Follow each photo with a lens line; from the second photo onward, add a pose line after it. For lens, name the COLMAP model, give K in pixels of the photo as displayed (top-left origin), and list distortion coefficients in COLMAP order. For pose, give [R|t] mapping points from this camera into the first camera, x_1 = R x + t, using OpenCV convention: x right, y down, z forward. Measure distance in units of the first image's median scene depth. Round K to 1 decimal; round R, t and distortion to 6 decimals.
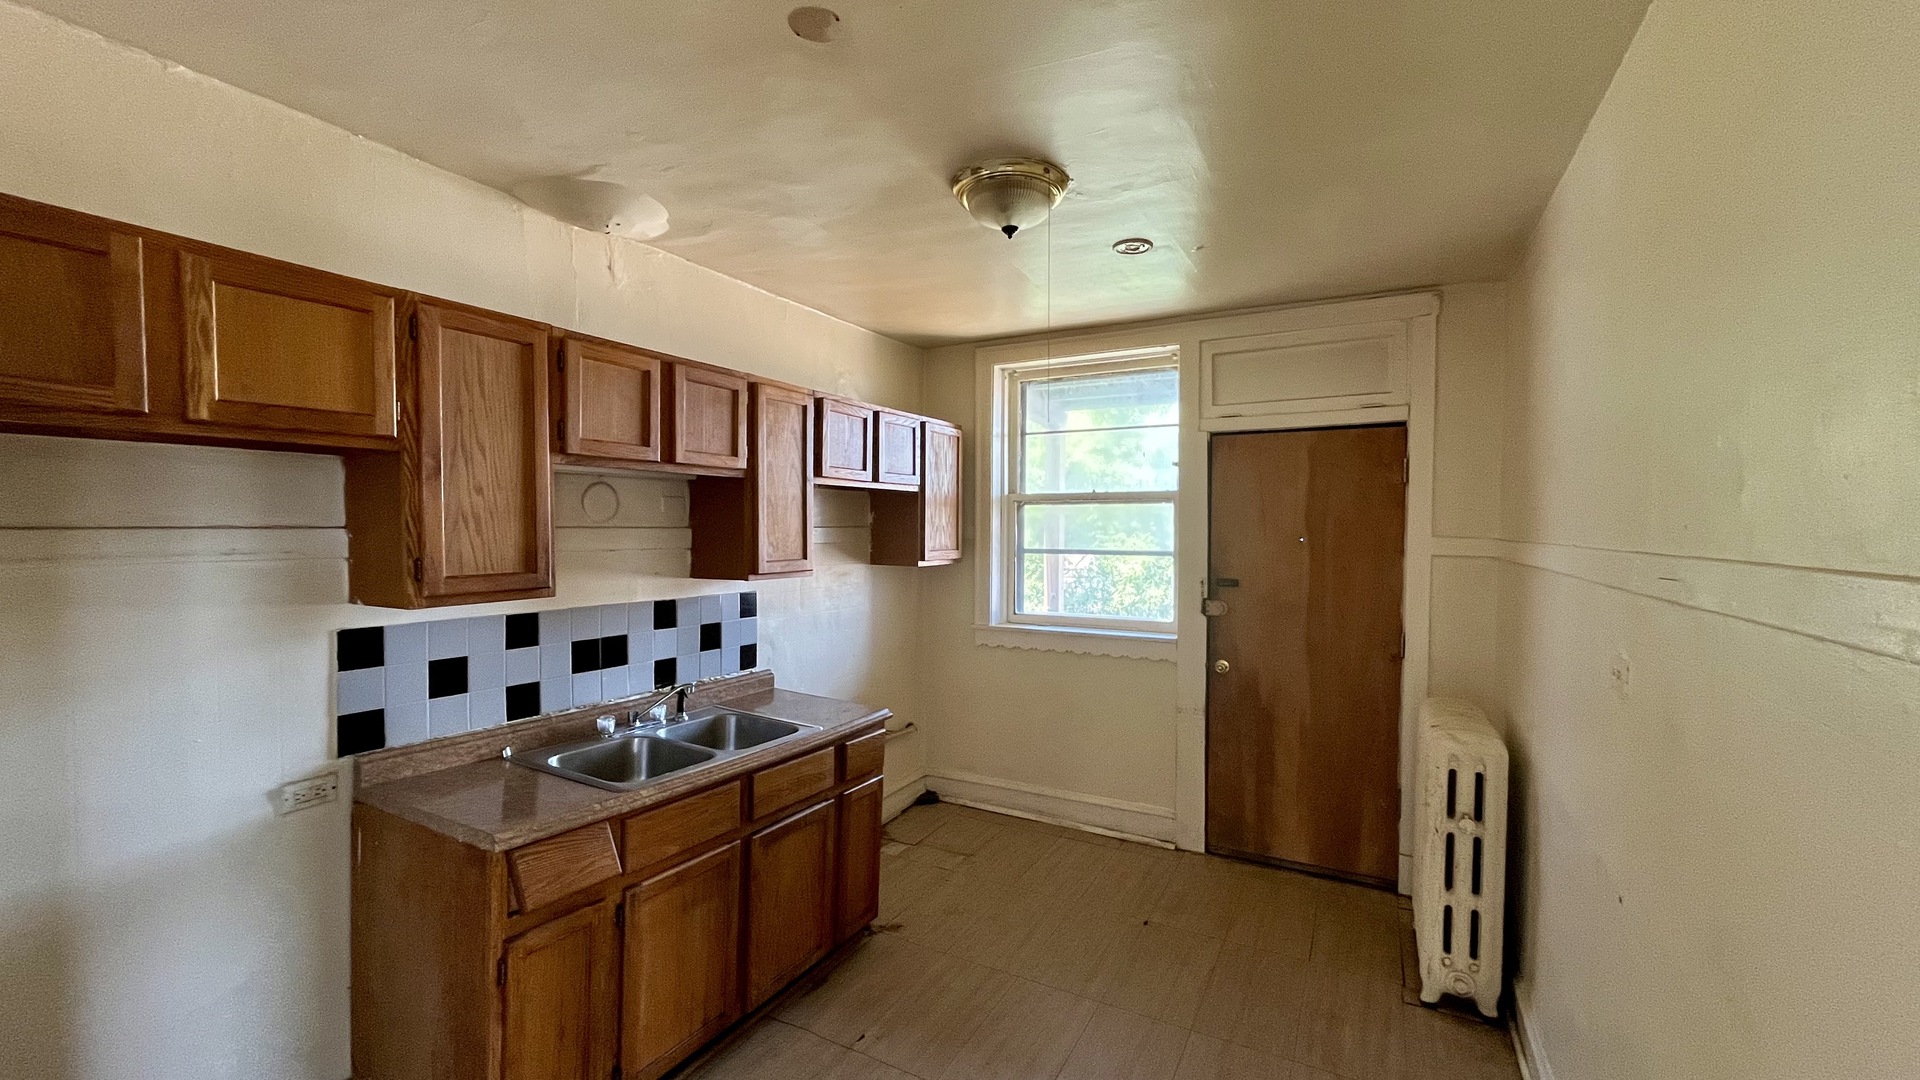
lens RADIAL K [[770.5, 0, 985.8], [0, 770.5, 493.2], [0, 0, 1]] dist [-0.002901, -0.000085]
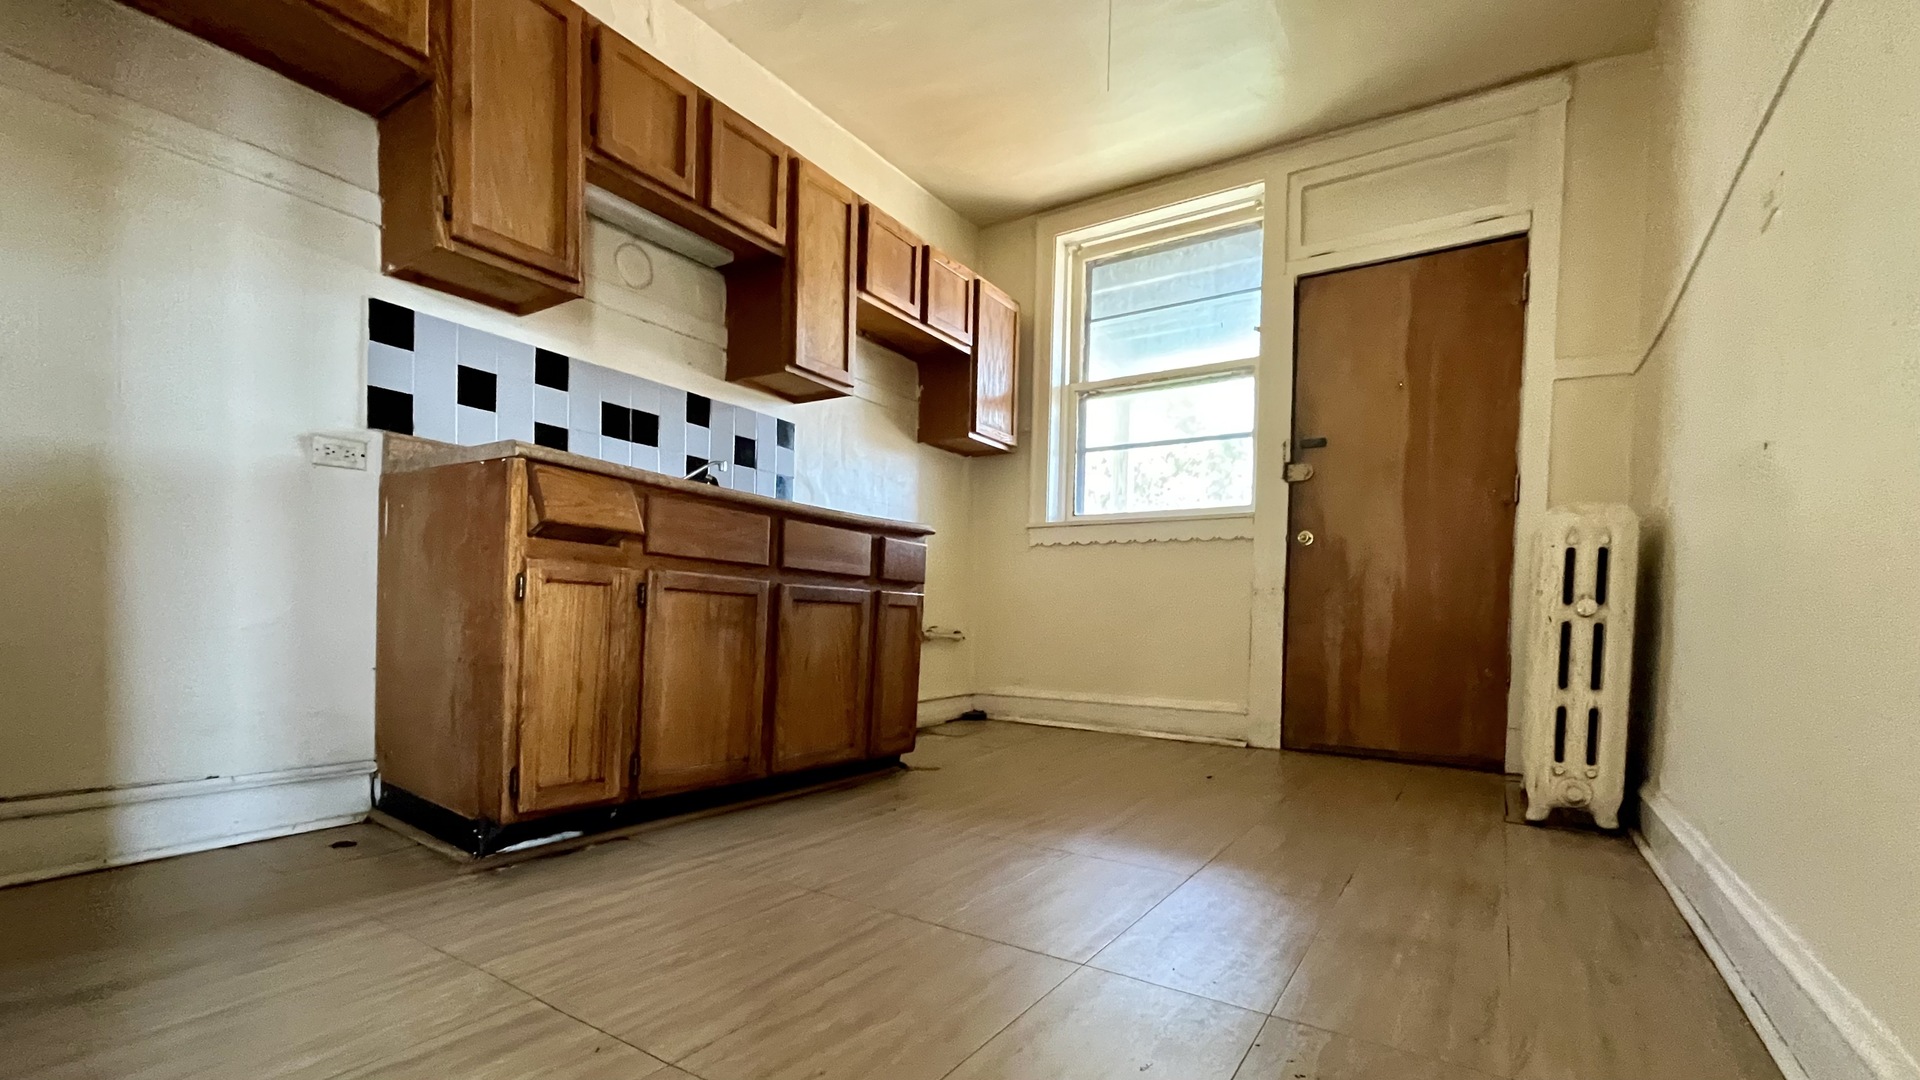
lens RADIAL K [[840.8, 0, 979.3], [0, 840.8, 535.7], [0, 0, 1]] dist [-0.005365, 0.000440]
pose [[0.996274, 0.022203, -0.083332, 0.015737], [-0.021542, 0.999729, 0.008823, 0.285839], [0.083506, -0.006995, 0.996483, 0.000204]]
